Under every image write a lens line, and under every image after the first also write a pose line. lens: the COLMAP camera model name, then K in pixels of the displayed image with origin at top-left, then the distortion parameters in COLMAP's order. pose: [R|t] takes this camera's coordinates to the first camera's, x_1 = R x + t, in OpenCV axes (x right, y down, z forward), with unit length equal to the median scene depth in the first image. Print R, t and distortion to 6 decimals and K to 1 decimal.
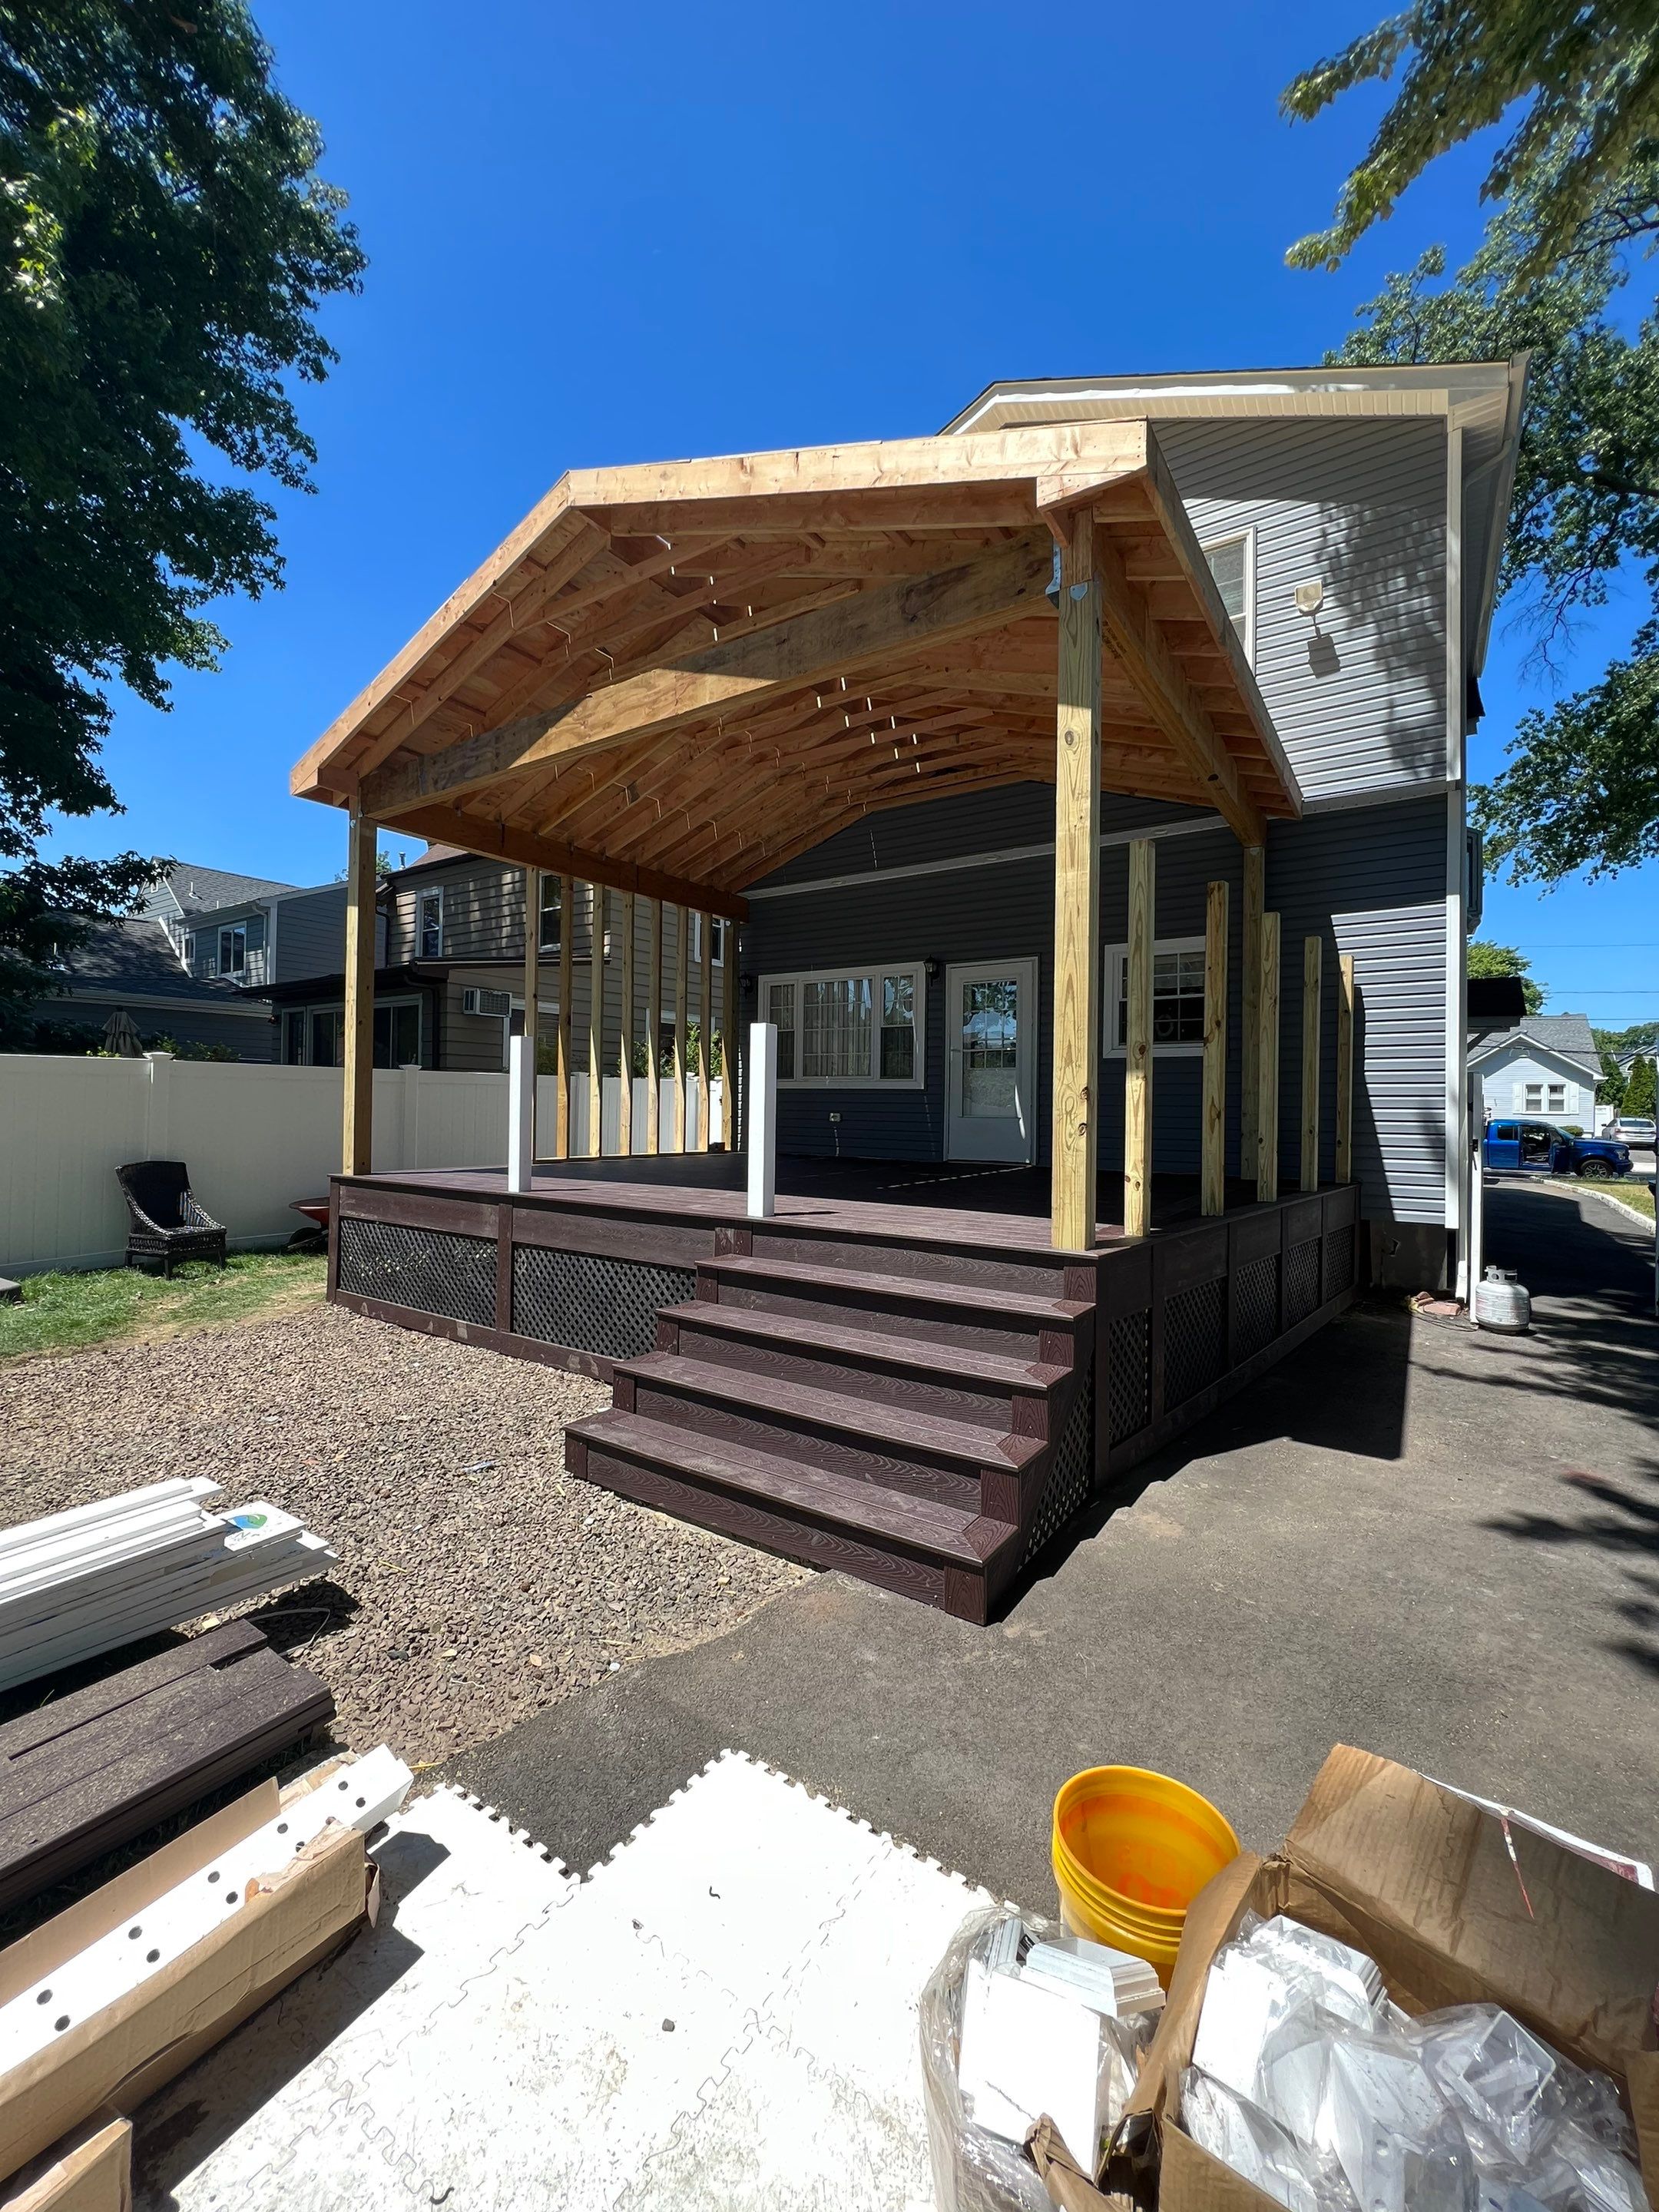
lens RADIAL K [[886.6, 0, 834.4], [0, 886.6, 1097.0], [0, 0, 1]] dist [0.000101, -0.000247]
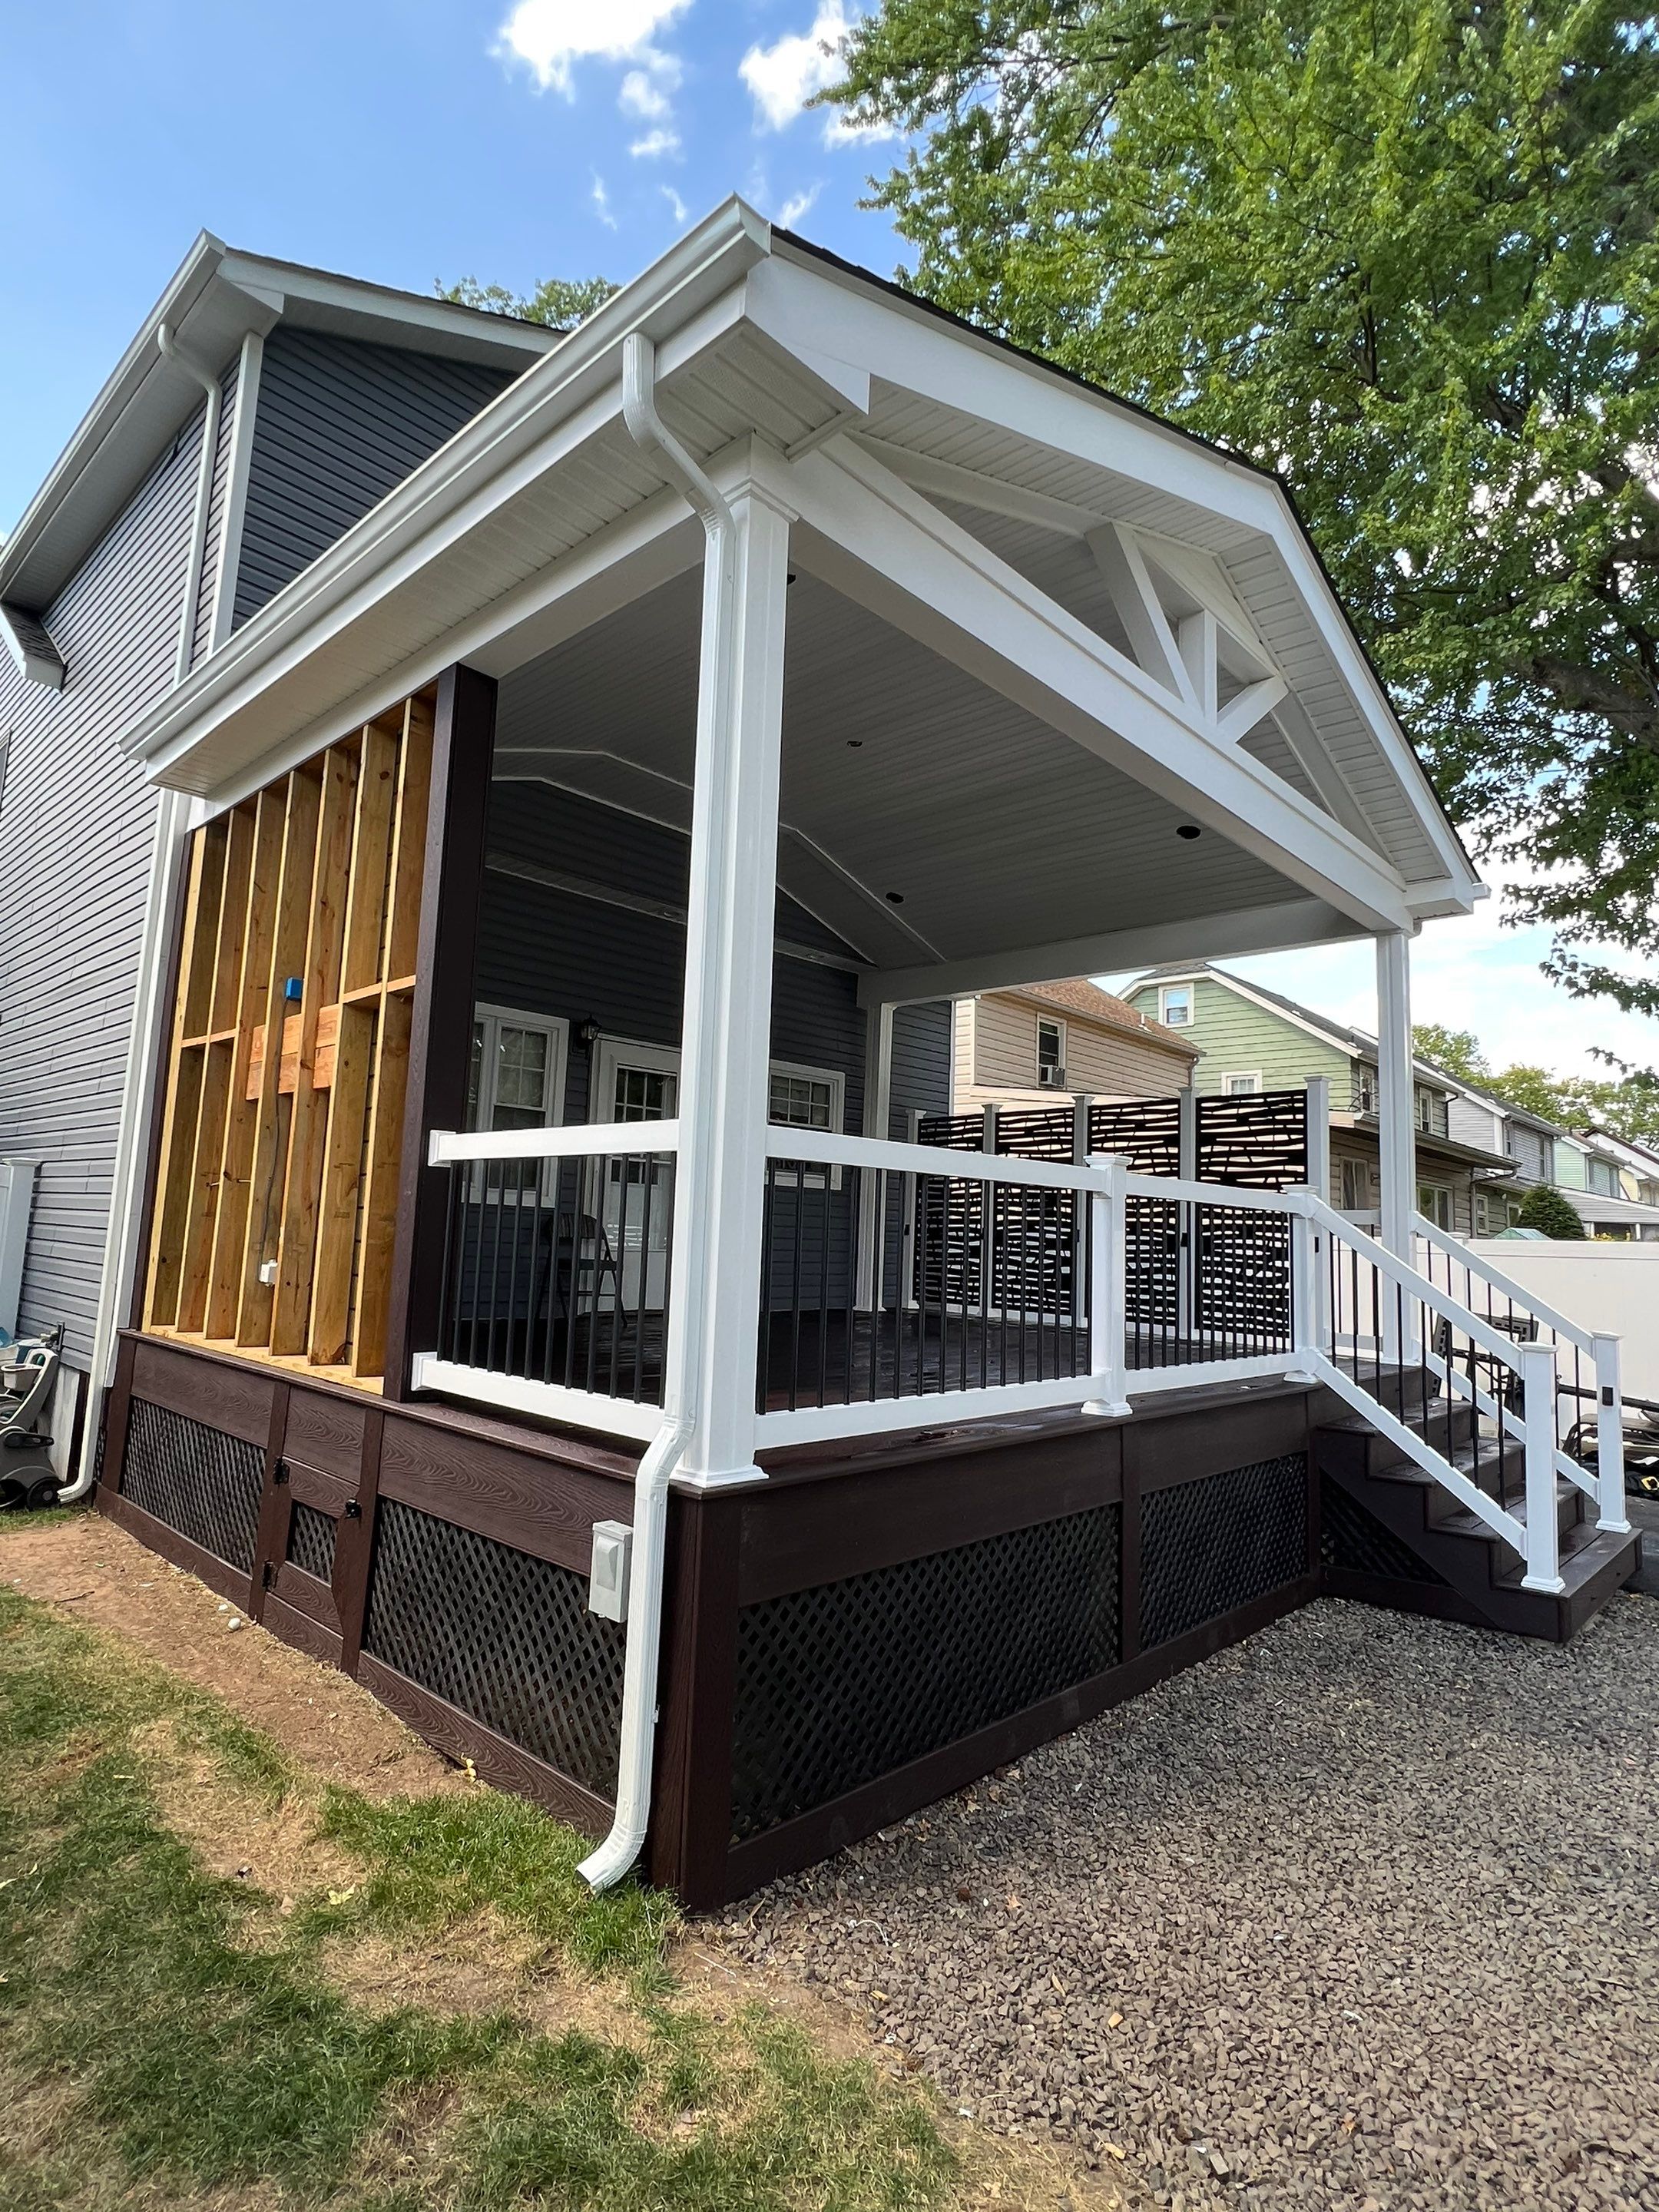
lens RADIAL K [[1150.2, 0, 831.8], [0, 1150.2, 1096.6], [0, 0, 1]] dist [-0.002466, -0.000225]
pose [[0.158986, 0.112931, 0.980801, -0.724142], [-0.046916, 0.993178, -0.106751, -0.009735], [-0.986166, -0.029043, 0.163199, 0.655259]]
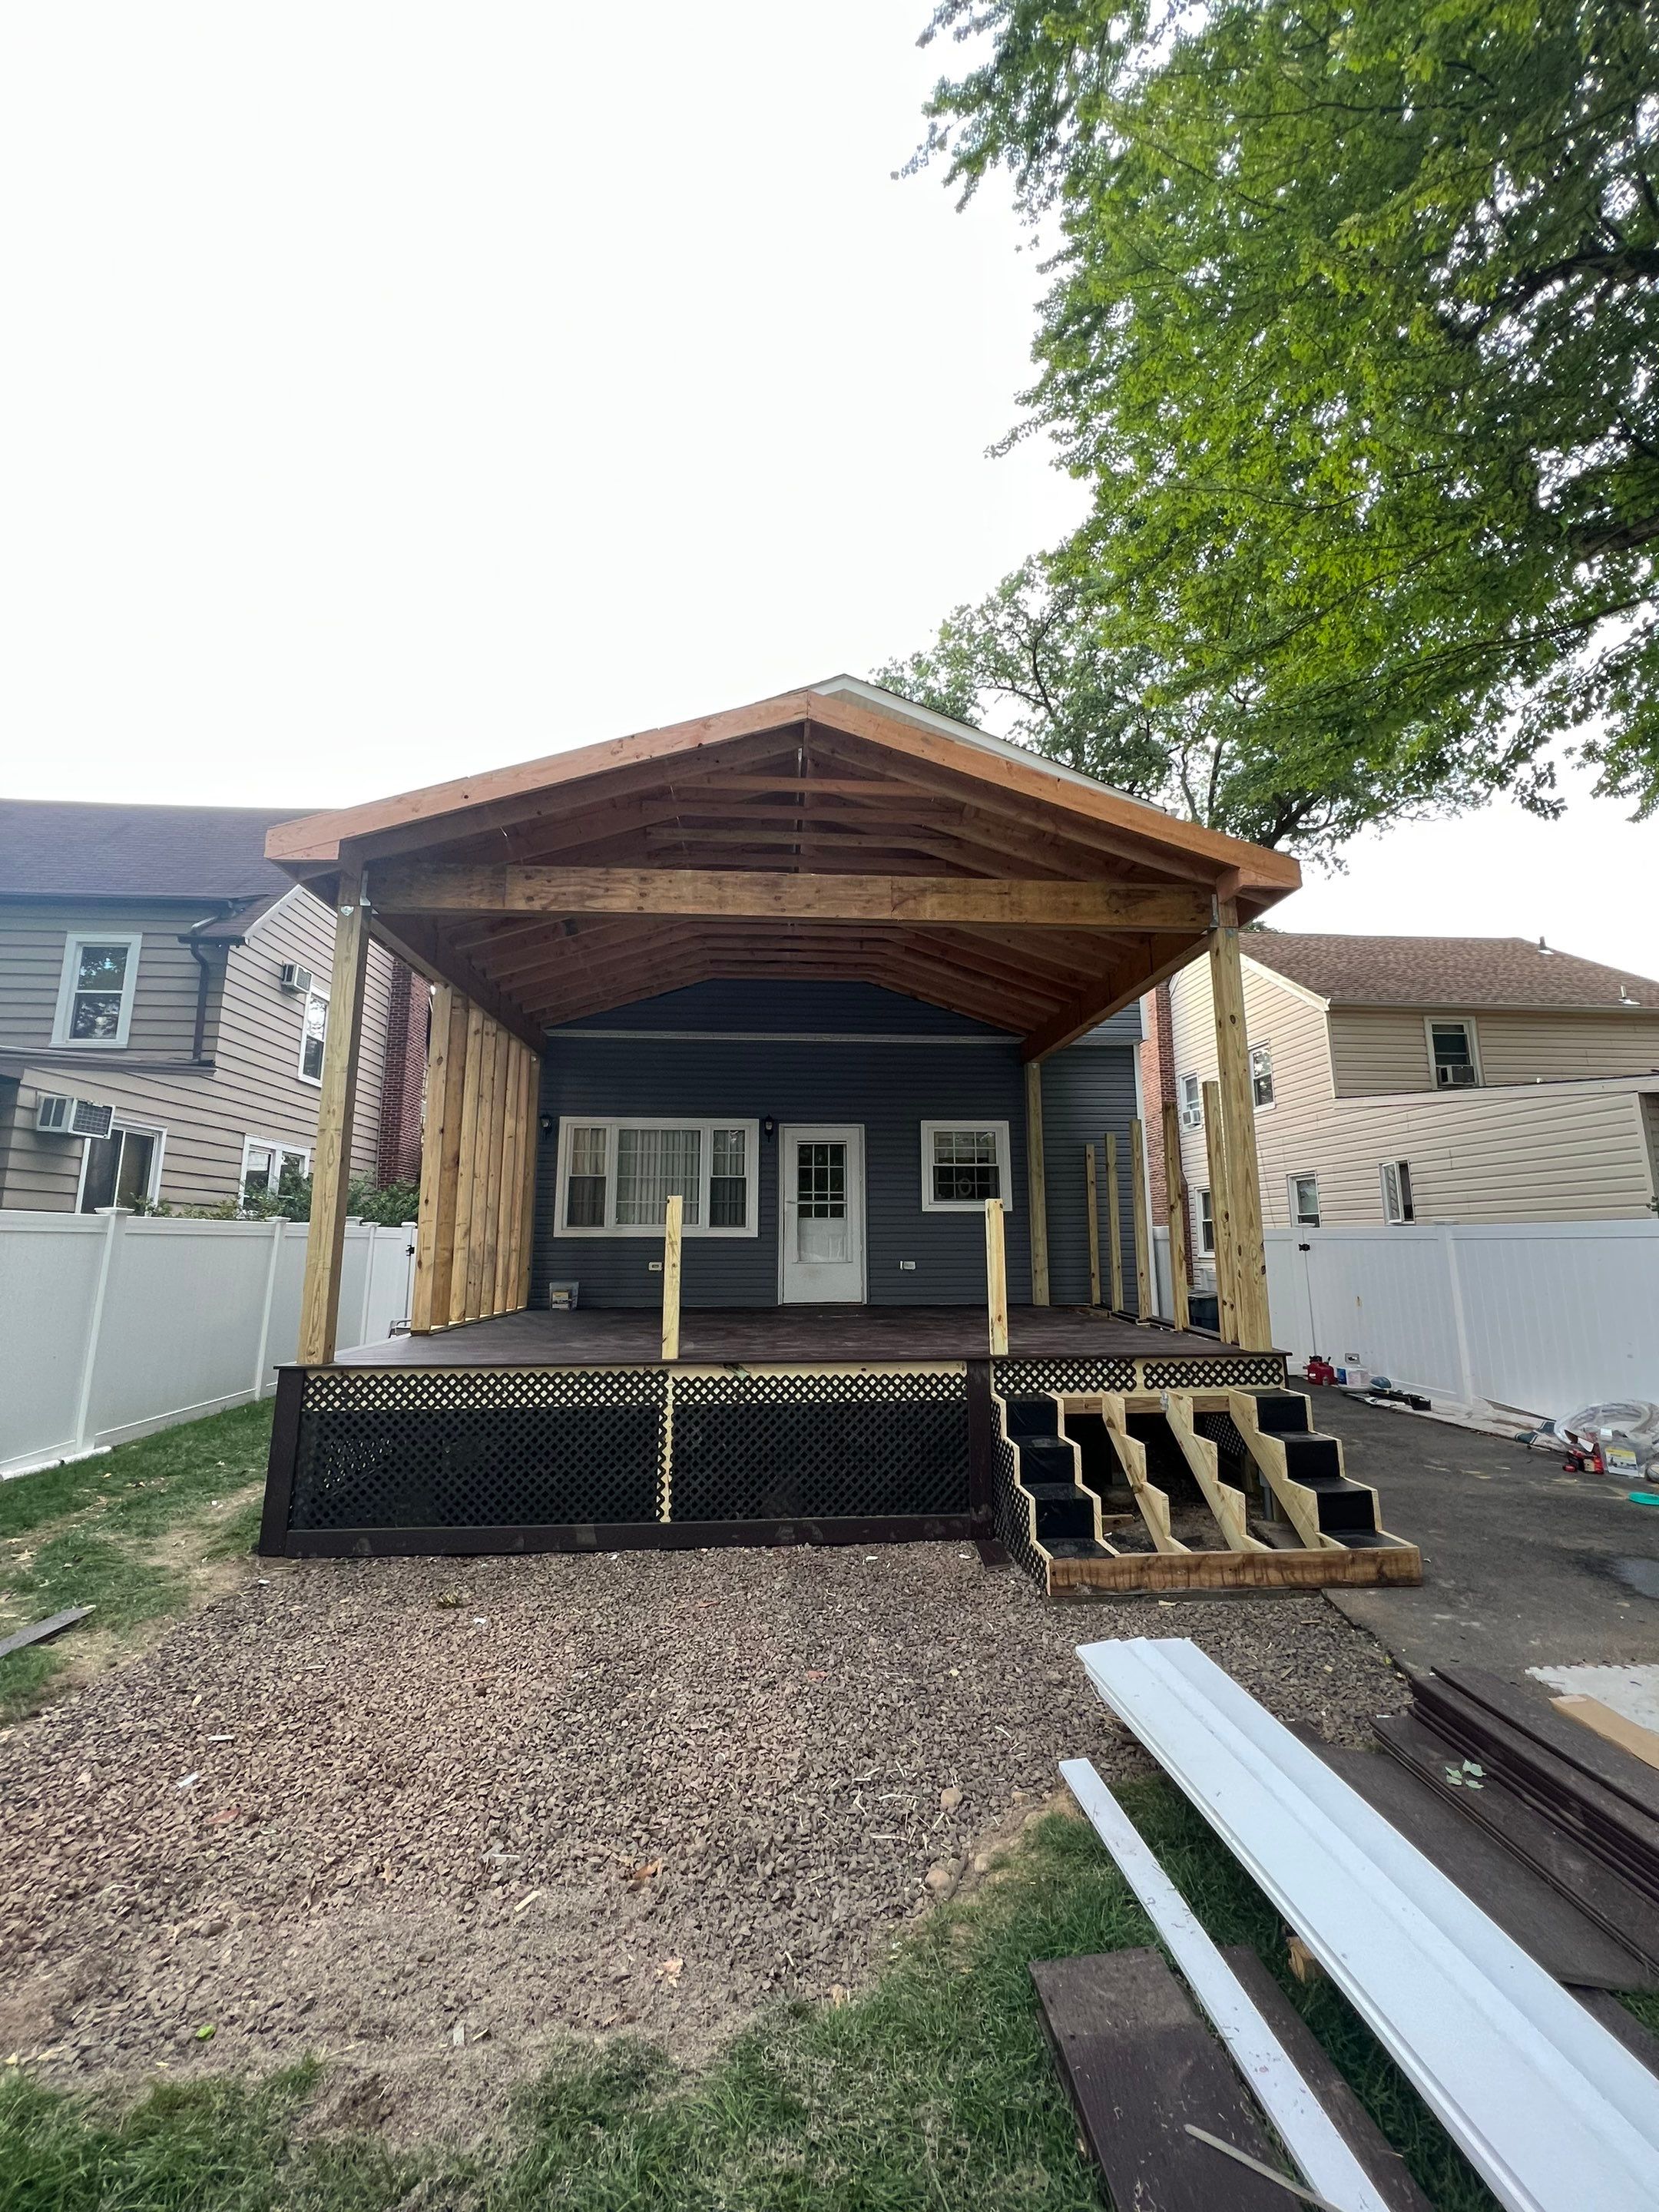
lens RADIAL K [[885.1, 0, 834.7], [0, 885.1, 1096.6], [0, 0, 1]] dist [0.000438, -0.000253]
pose [[0.783235, 0.089784, 0.615208, -0.498209], [0.007693, 0.988042, -0.153991, -0.011429], [-0.621678, 0.125344, 0.773179, 0.093749]]
